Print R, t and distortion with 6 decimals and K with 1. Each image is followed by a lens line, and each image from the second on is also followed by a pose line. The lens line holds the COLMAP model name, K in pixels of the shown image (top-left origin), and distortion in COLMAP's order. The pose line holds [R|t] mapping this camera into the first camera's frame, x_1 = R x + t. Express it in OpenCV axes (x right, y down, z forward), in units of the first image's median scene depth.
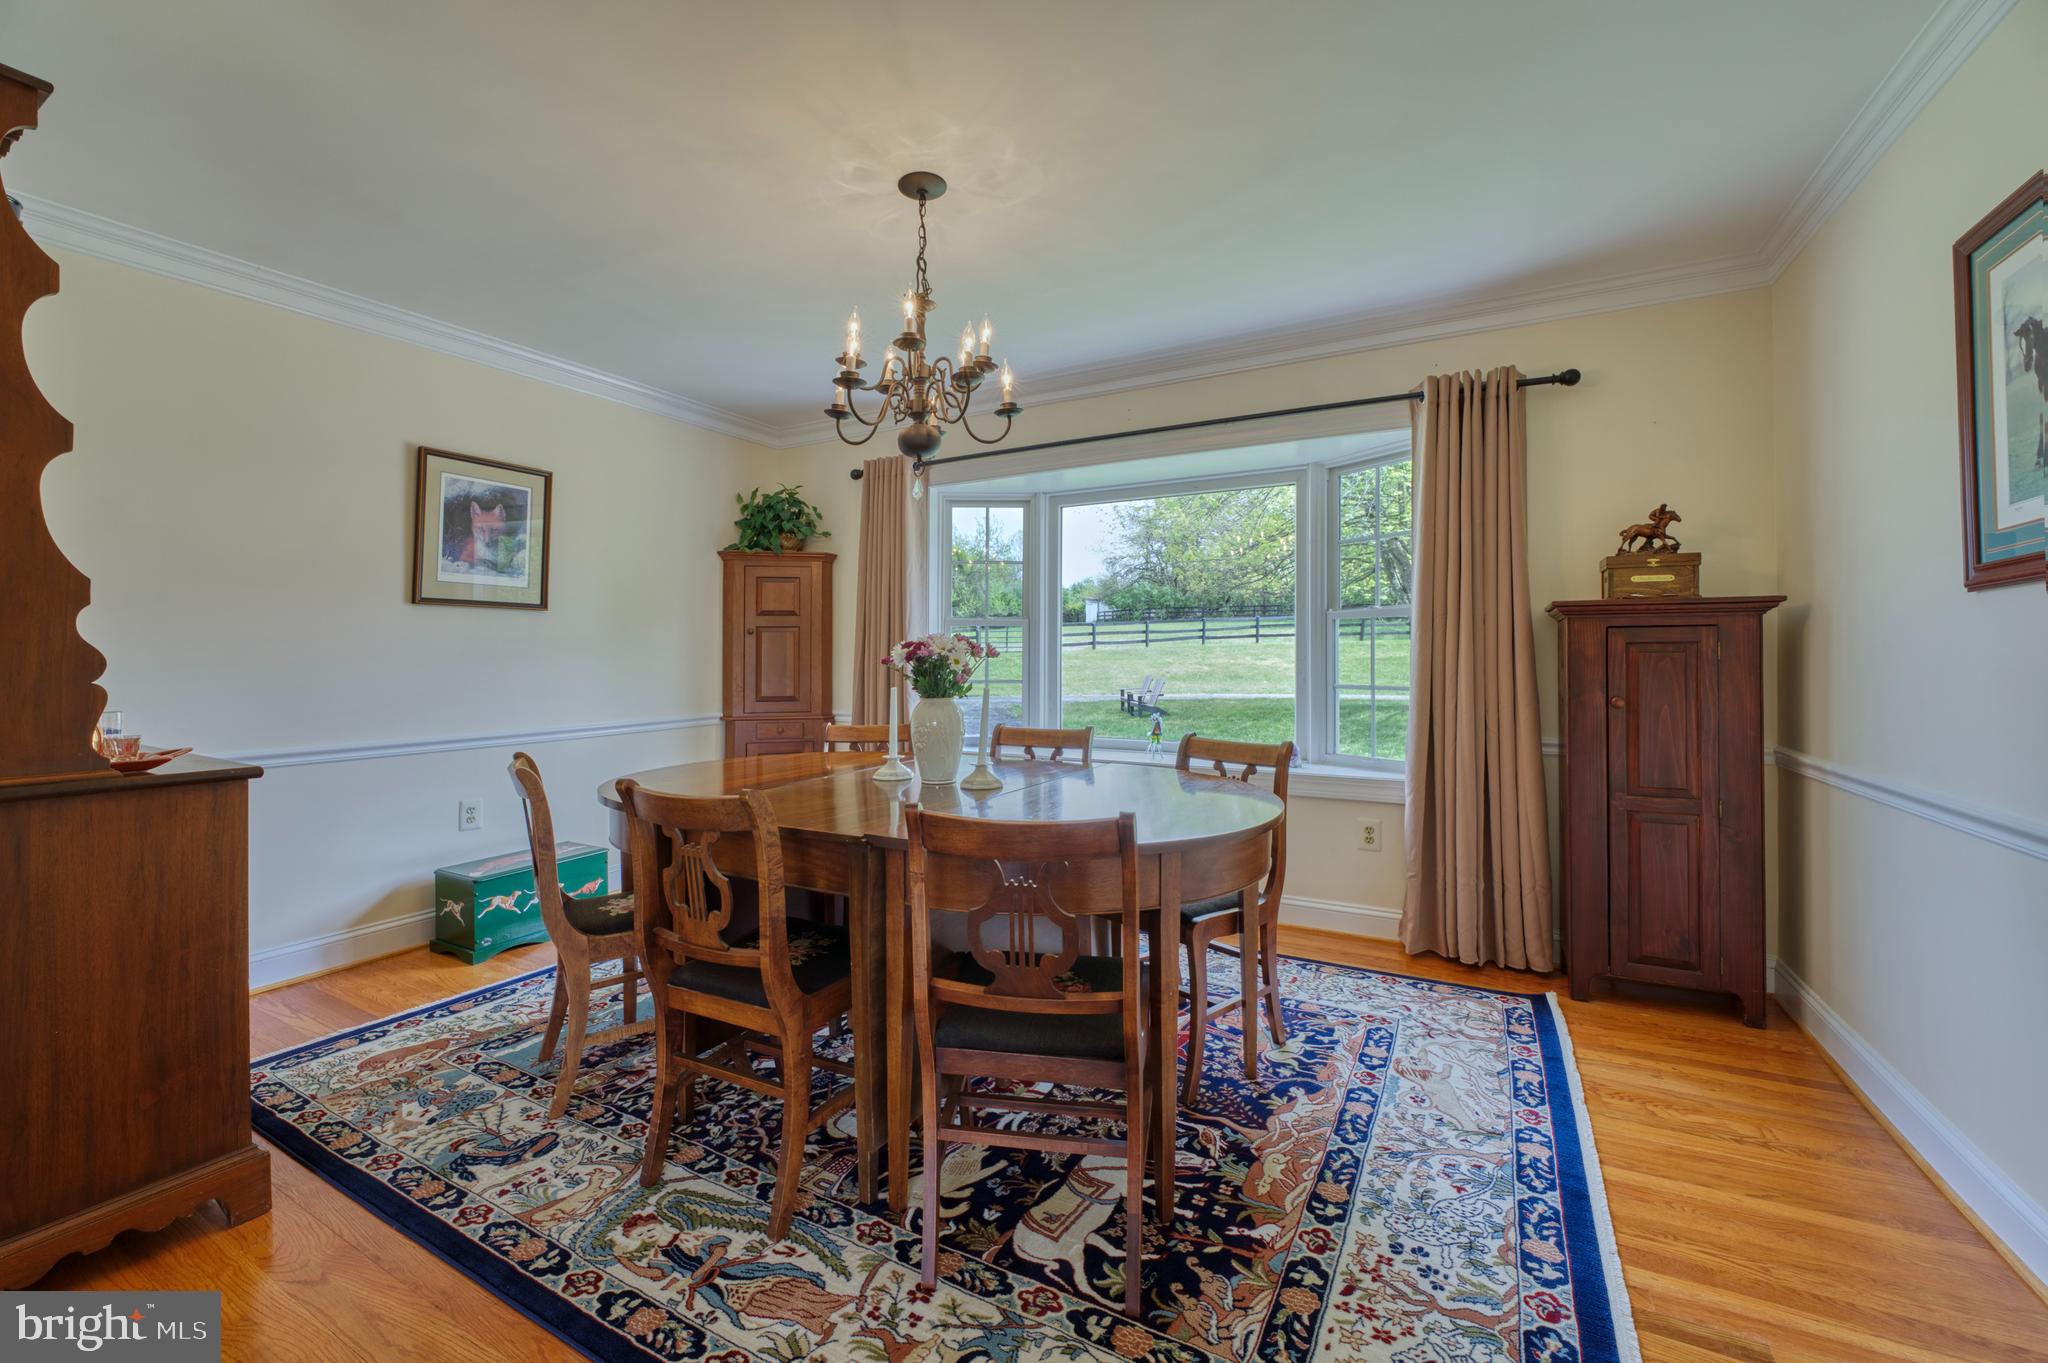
lens RADIAL K [[842.3, 0, 1026.1], [0, 842.3, 623.7], [0, 0, 1]] dist [-0.020338, 0.000053]
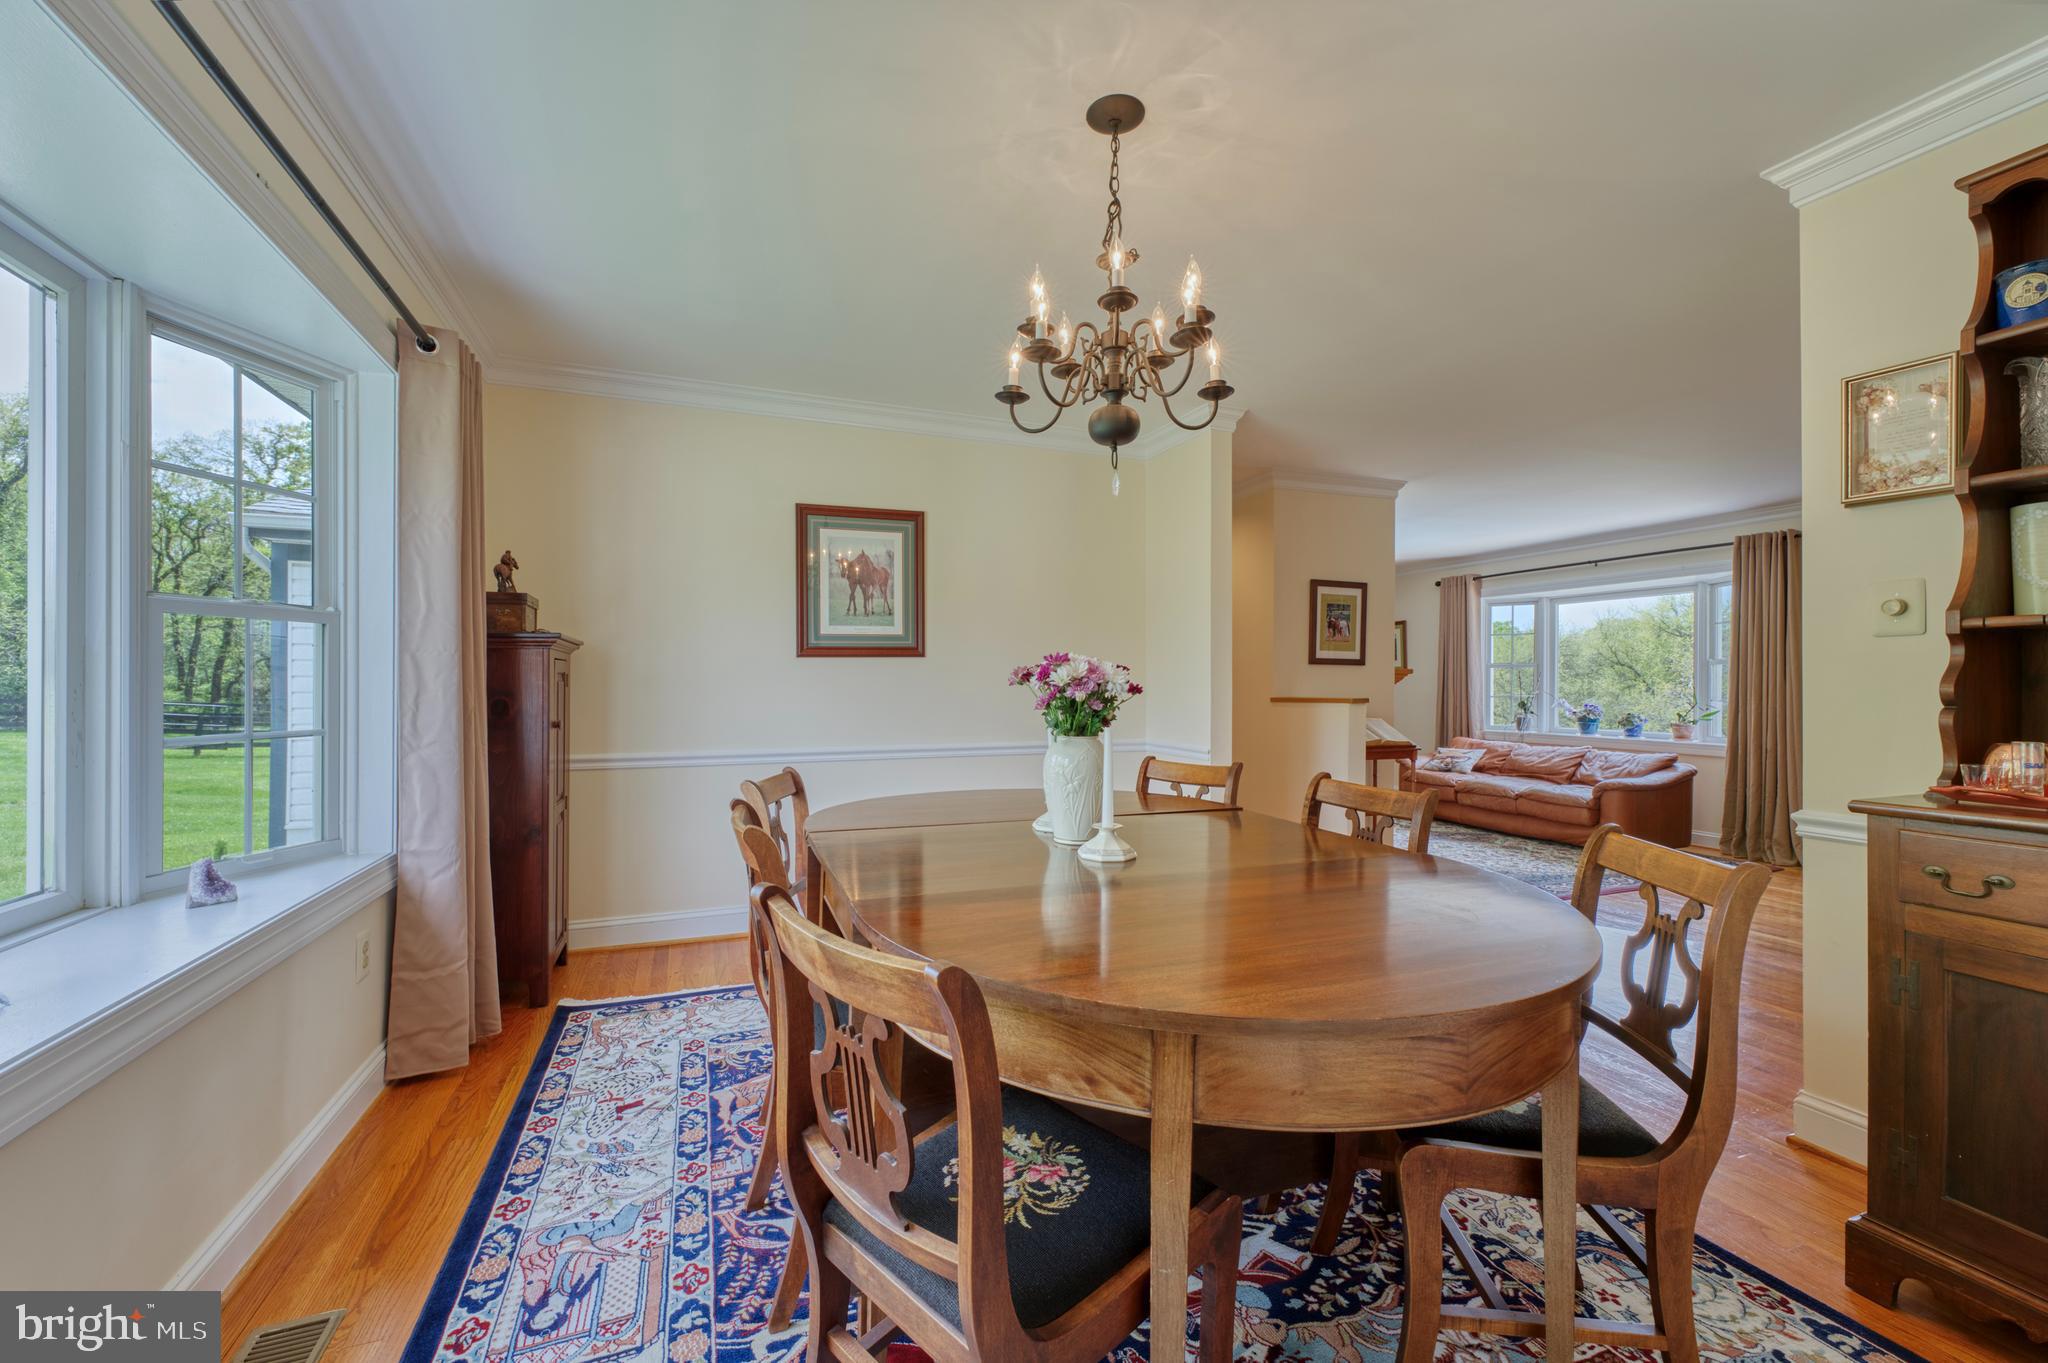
lens RADIAL K [[832.9, 0, 1024.0], [0, 832.9, 681.5], [0, 0, 1]] dist [-0.001806, -0.000090]
pose [[-0.772374, 0.003465, 0.635159, -0.572455], [-0.023495, 0.999145, -0.034020, 0.064584], [-0.634734, -0.041199, -0.771632, 1.666144]]
